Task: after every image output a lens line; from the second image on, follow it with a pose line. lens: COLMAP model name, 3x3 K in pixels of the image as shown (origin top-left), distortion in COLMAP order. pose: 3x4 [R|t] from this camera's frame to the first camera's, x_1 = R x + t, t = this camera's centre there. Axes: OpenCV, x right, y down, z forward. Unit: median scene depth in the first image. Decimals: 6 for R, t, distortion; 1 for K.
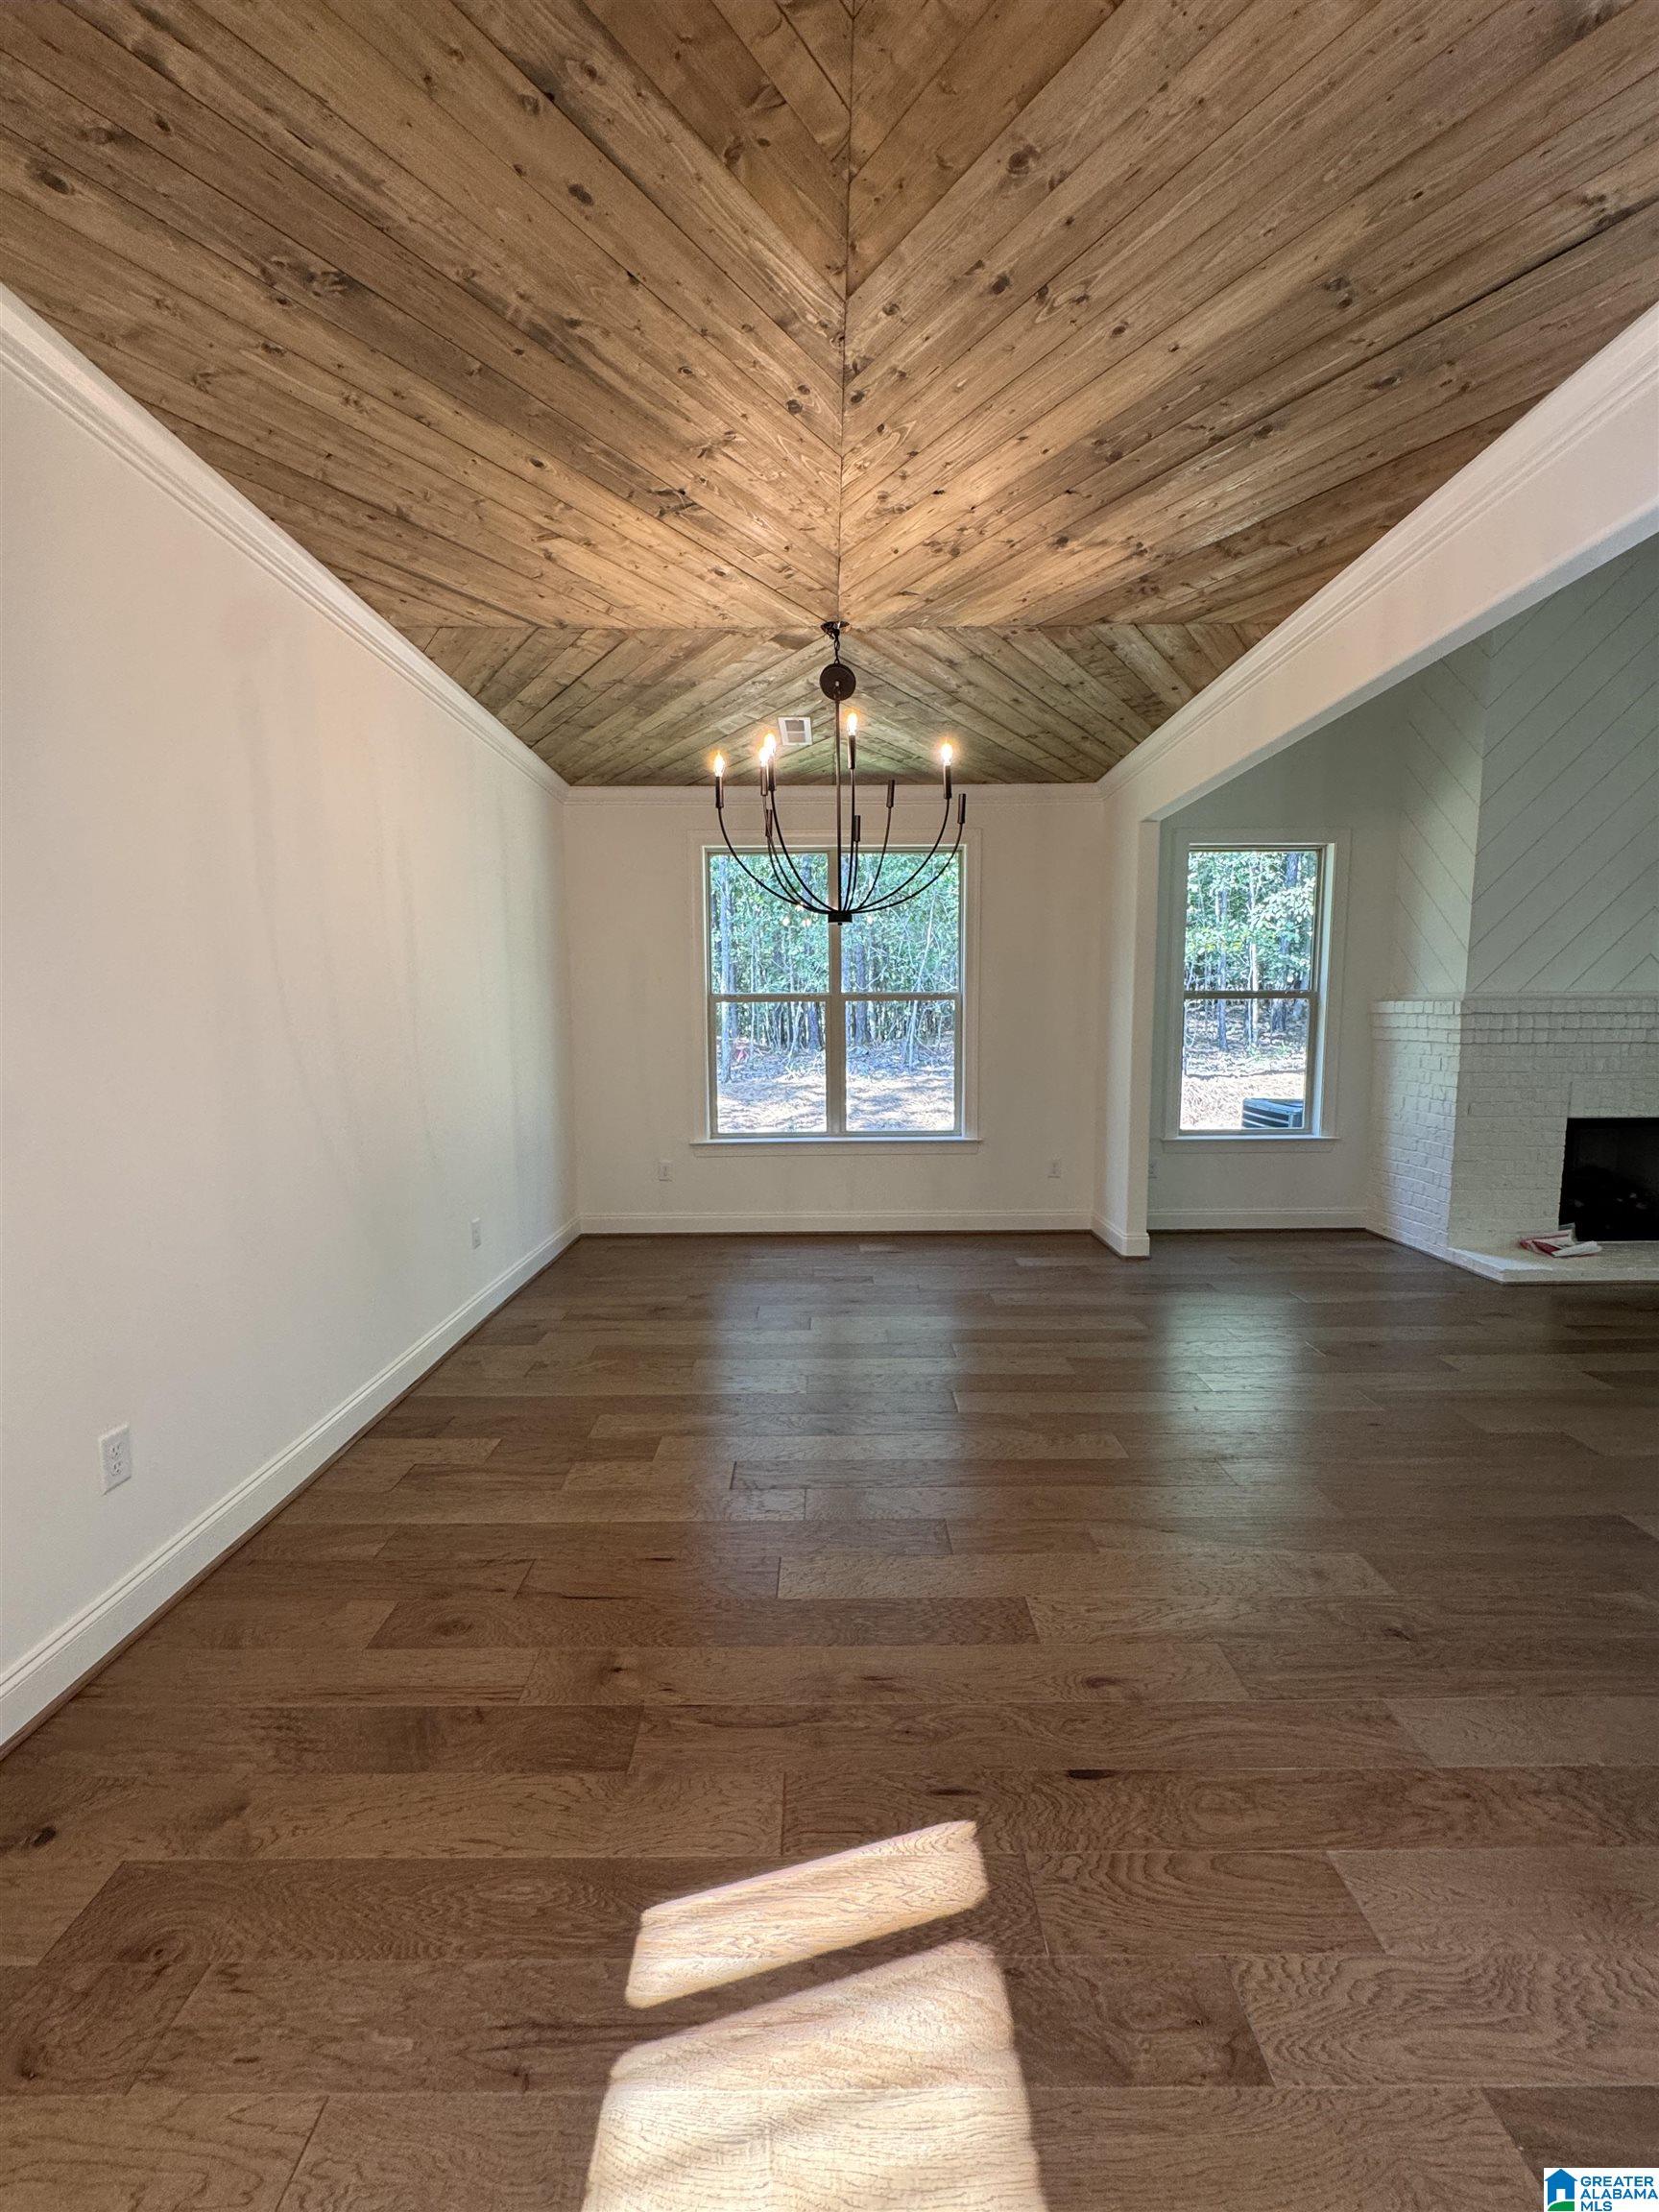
lens RADIAL K [[884.7, 0, 828.4], [0, 884.7, 1104.6], [0, 0, 1]] dist [-0.004596, 0.001029]
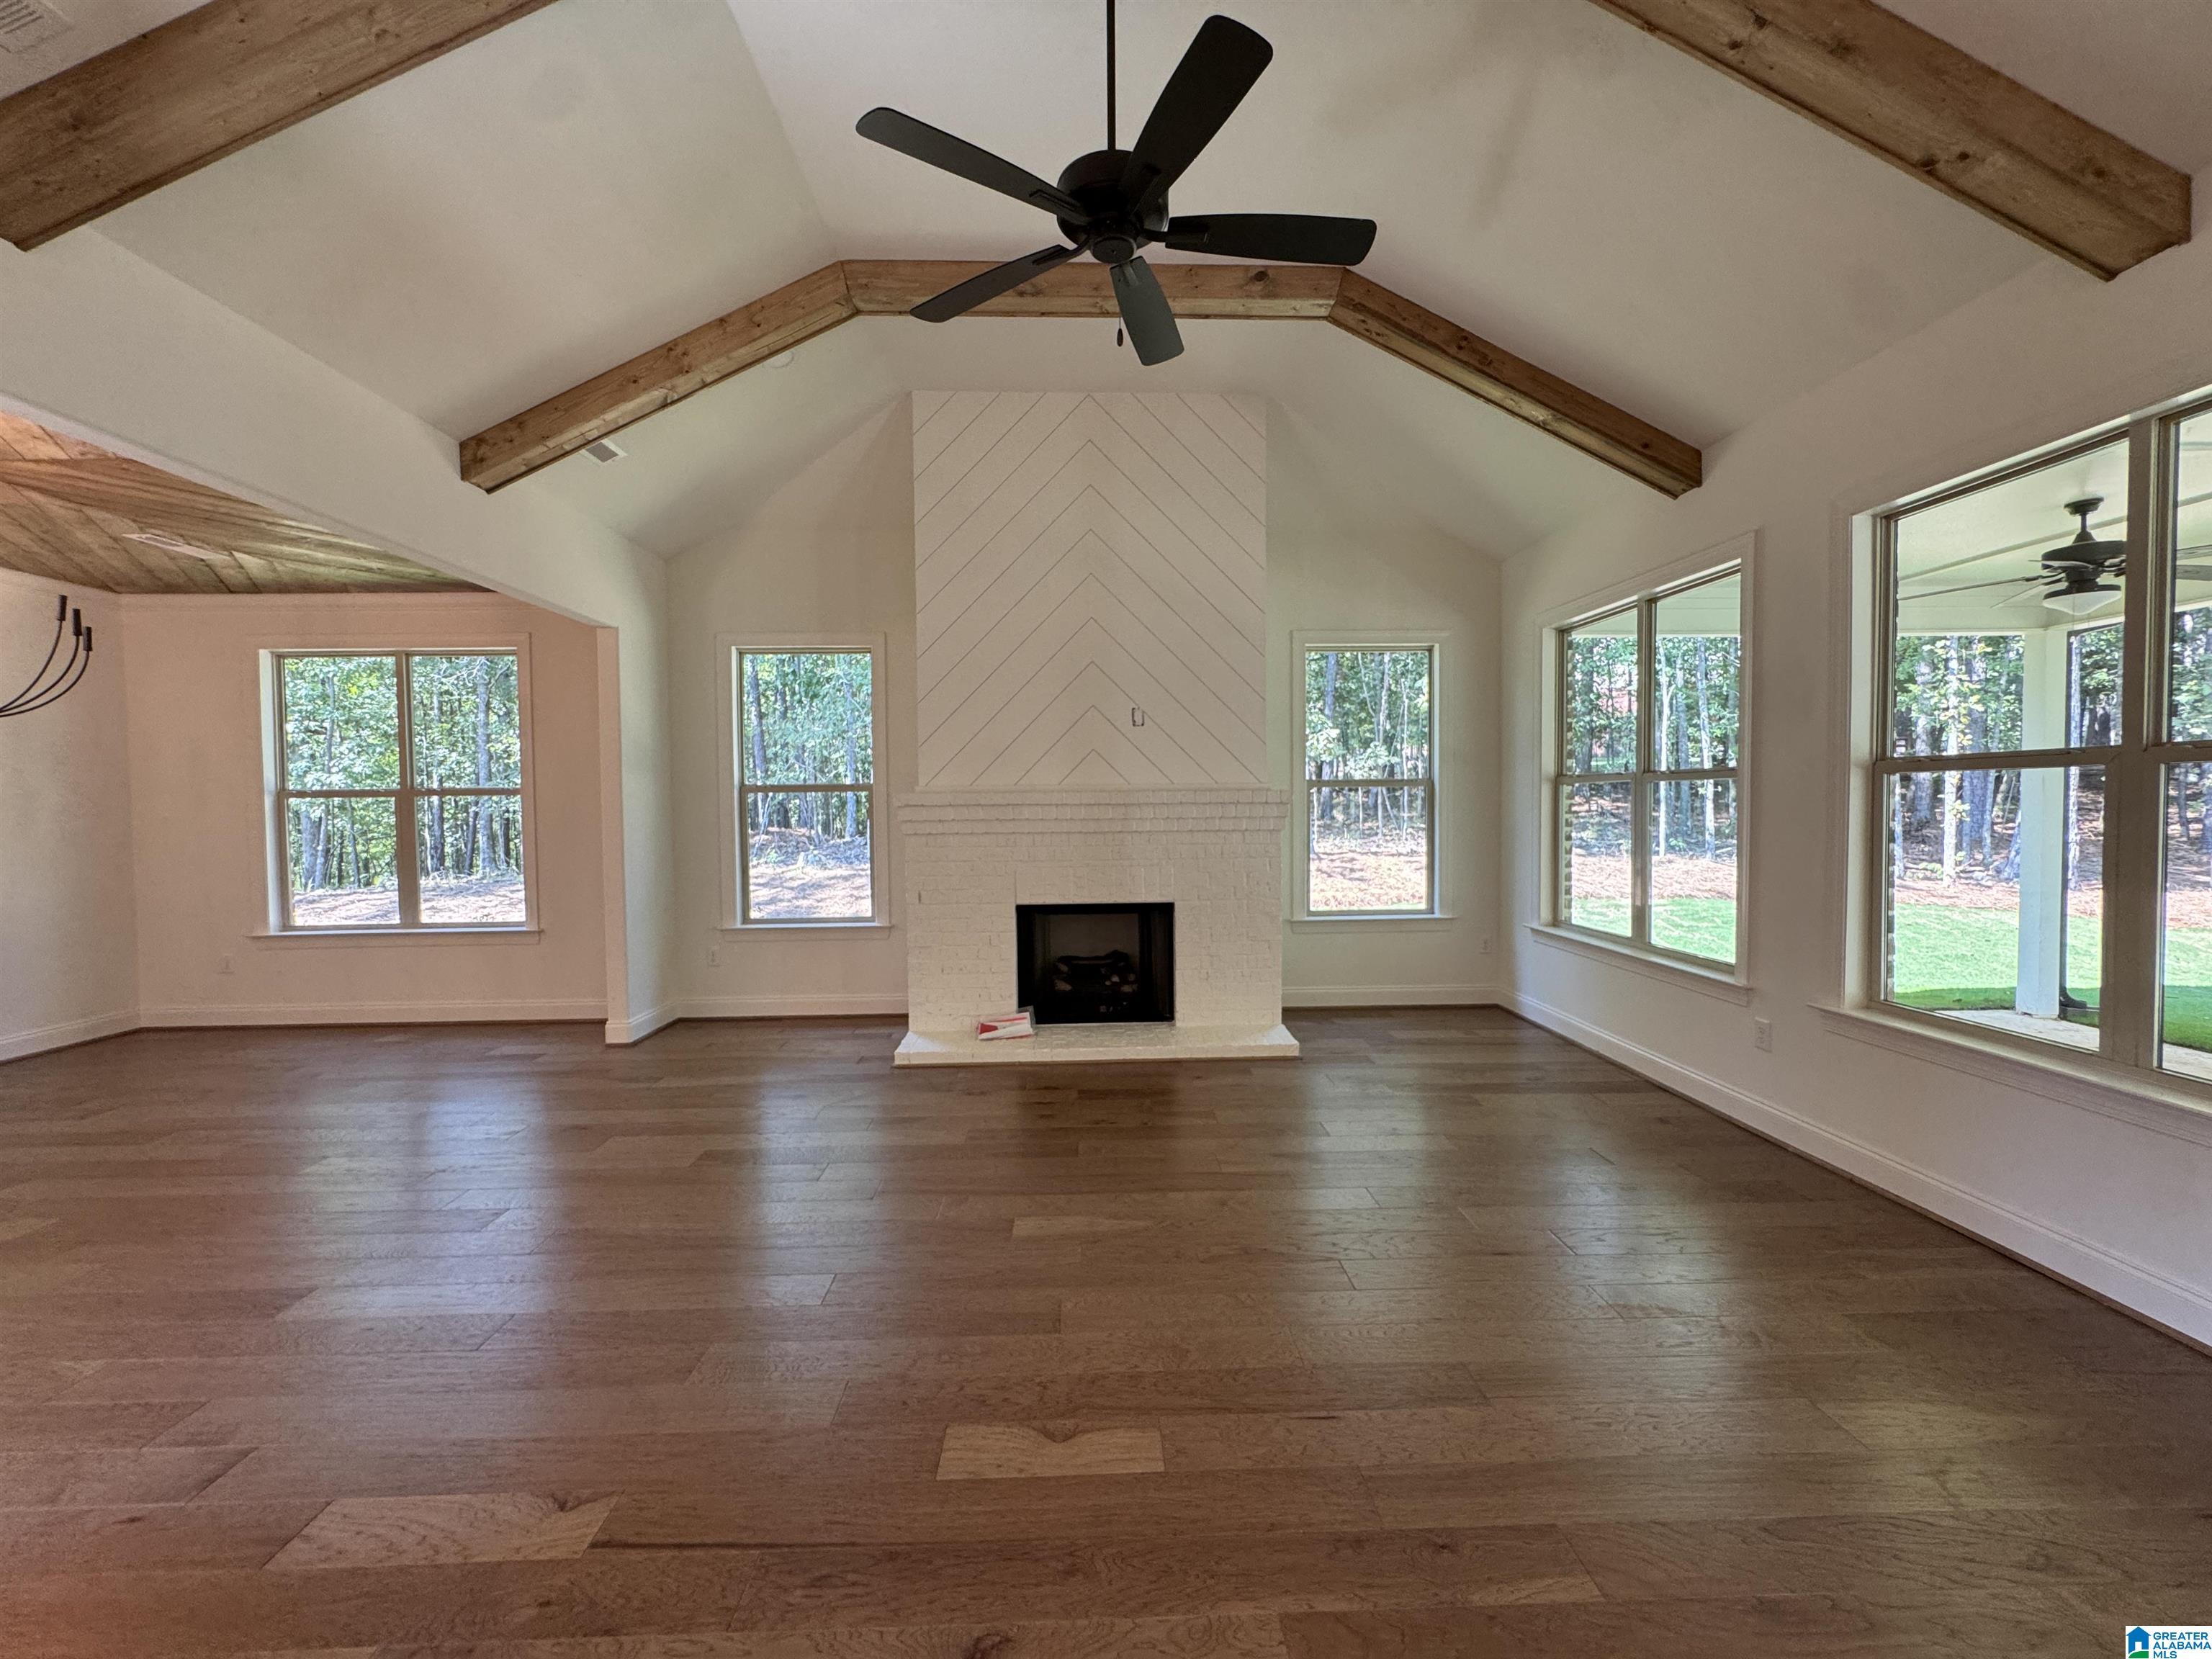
lens RADIAL K [[884.7, 0, 1106.0], [0, 884.7, 834.1], [0, 0, 1]] dist [-0.004596, 0.001029]
pose [[0.999478, -0.006367, 0.031678, 0.787692], [0.008256, 0.998172, -0.059873, -0.004751], [-0.031239, 0.060103, 0.997703, -0.051688]]
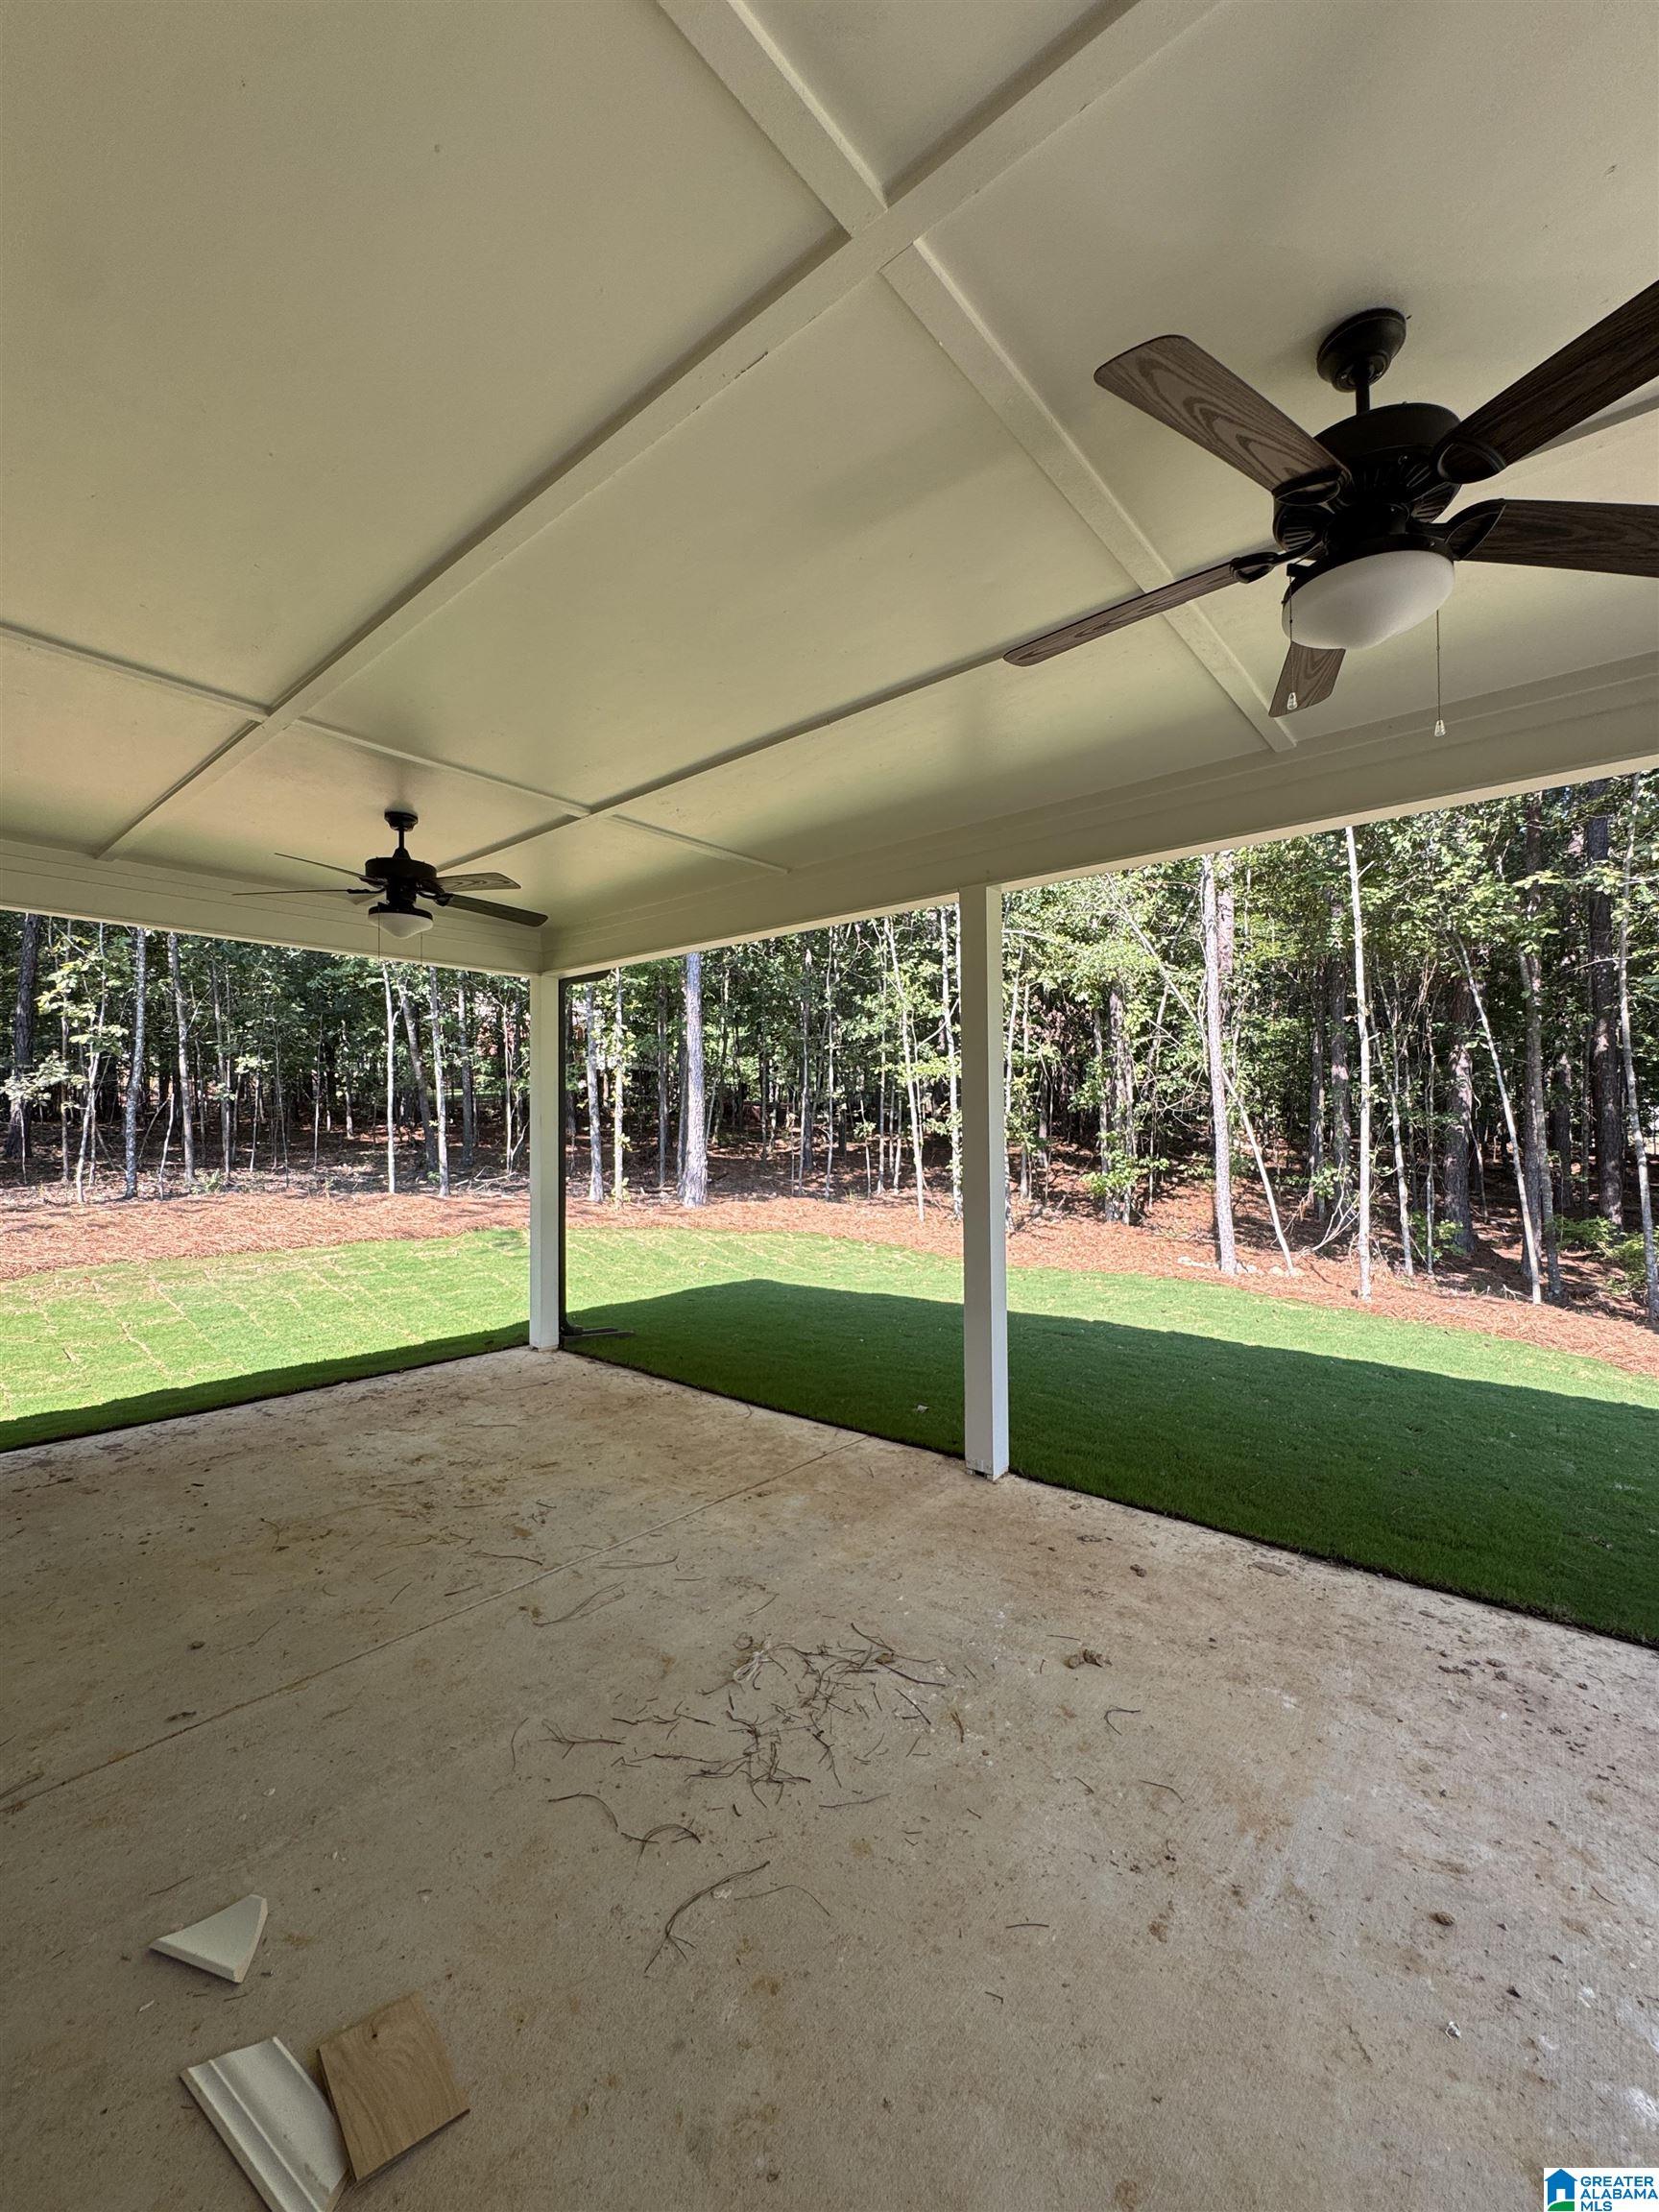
lens RADIAL K [[884.7, 0, 830.2], [0, 884.7, 1105.9], [0, 0, 1]] dist [-0.004596, 0.001029]
pose [[0.640671, 0.021616, 0.767511, 1.784521], [0.069414, 0.993880, -0.085934, -0.031191], [-0.764671, 0.108331, 0.635250, 0.023400]]
